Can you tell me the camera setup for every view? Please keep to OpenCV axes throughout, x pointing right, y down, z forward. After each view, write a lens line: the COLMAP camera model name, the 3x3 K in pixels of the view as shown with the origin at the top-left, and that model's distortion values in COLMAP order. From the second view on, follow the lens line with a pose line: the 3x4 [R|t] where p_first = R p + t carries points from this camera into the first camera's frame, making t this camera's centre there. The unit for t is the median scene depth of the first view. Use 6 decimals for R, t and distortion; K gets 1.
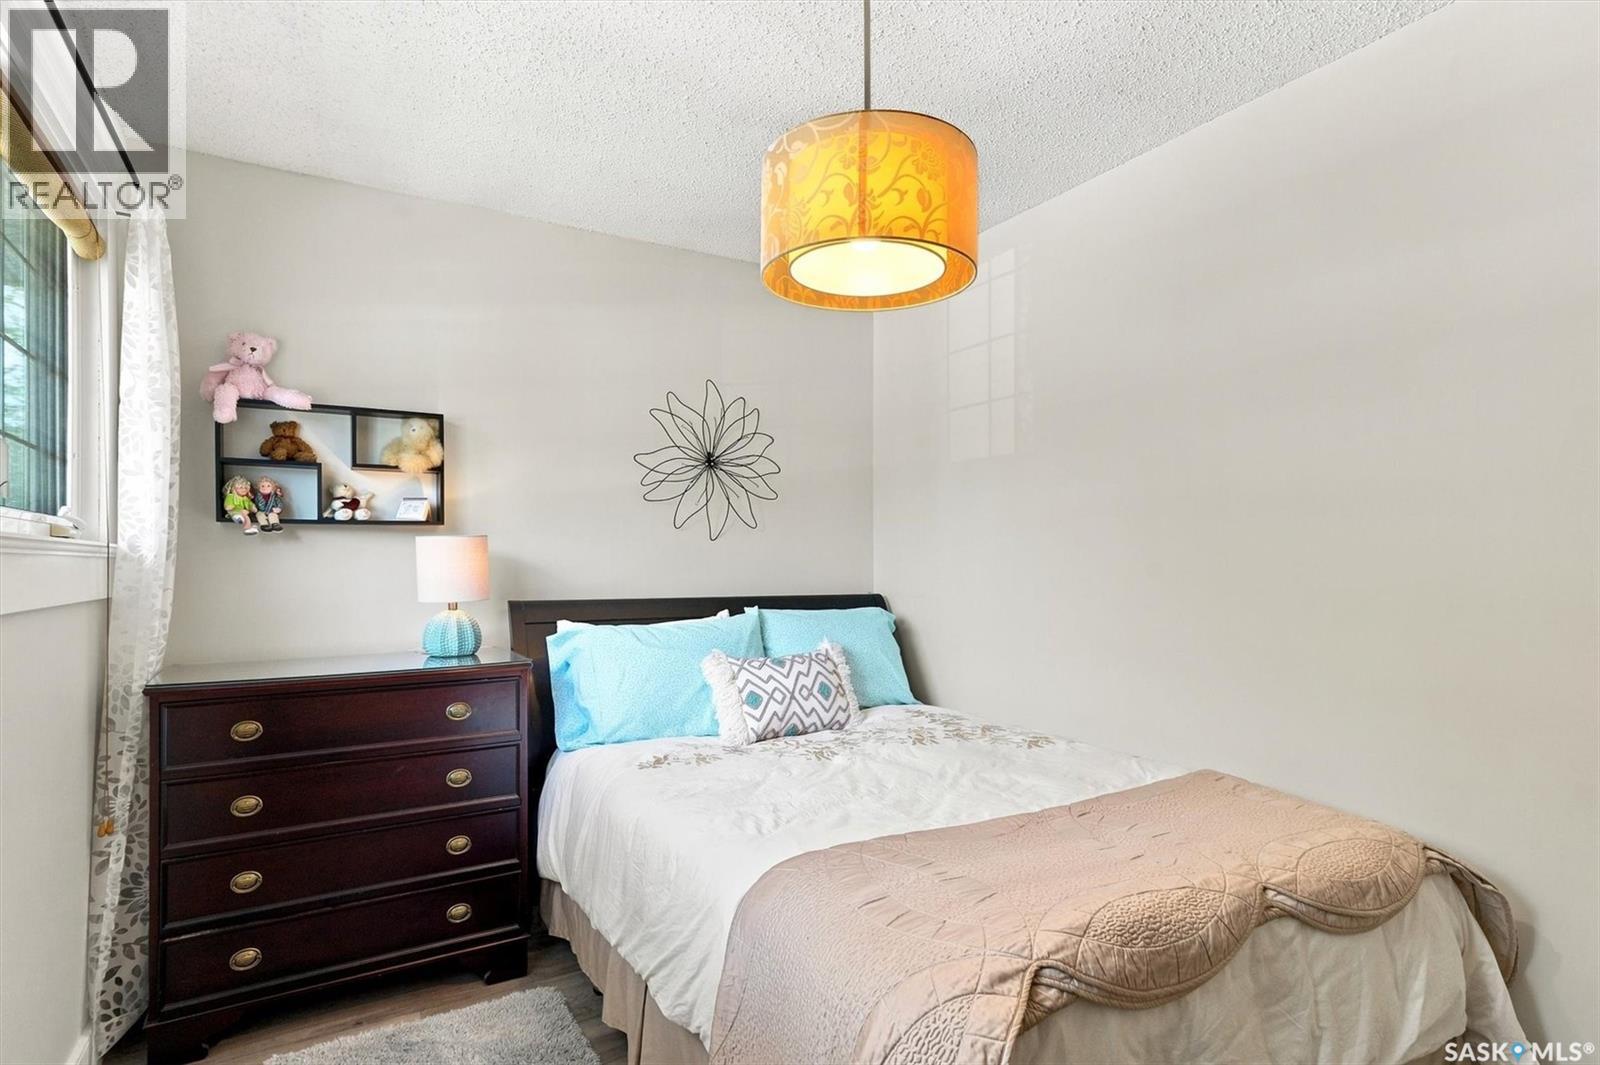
lens RADIAL K [[872.3, 0, 800.0], [0, 872.3, 532.5], [0, 0, 1]] dist [0.022162, 0.000585]
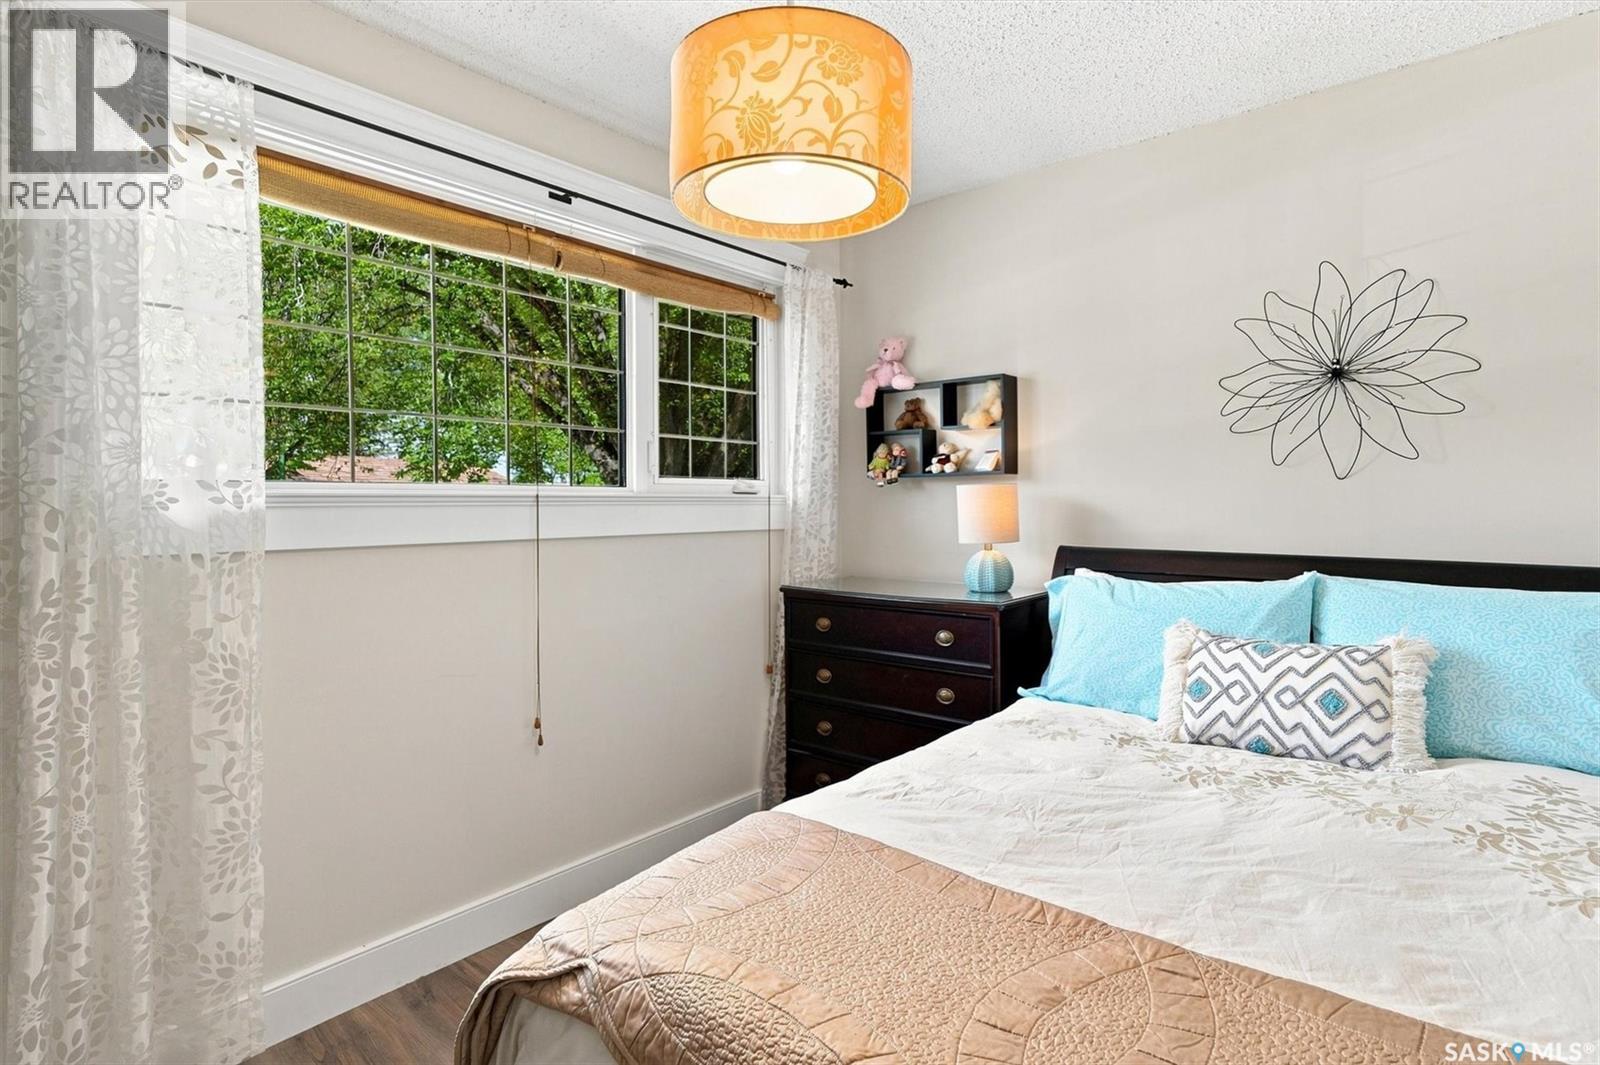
lens RADIAL K [[841.3, 0, 800.4], [0, 841.3, 496.5], [0, 0, 1]] dist [0.013840, -0.000252]
pose [[0.312674, -0.004628, -0.949849, 0.544699], [0.035206, 0.999357, 0.006720, 0.004455], [0.949208, -0.035542, 0.312636, 0.440077]]
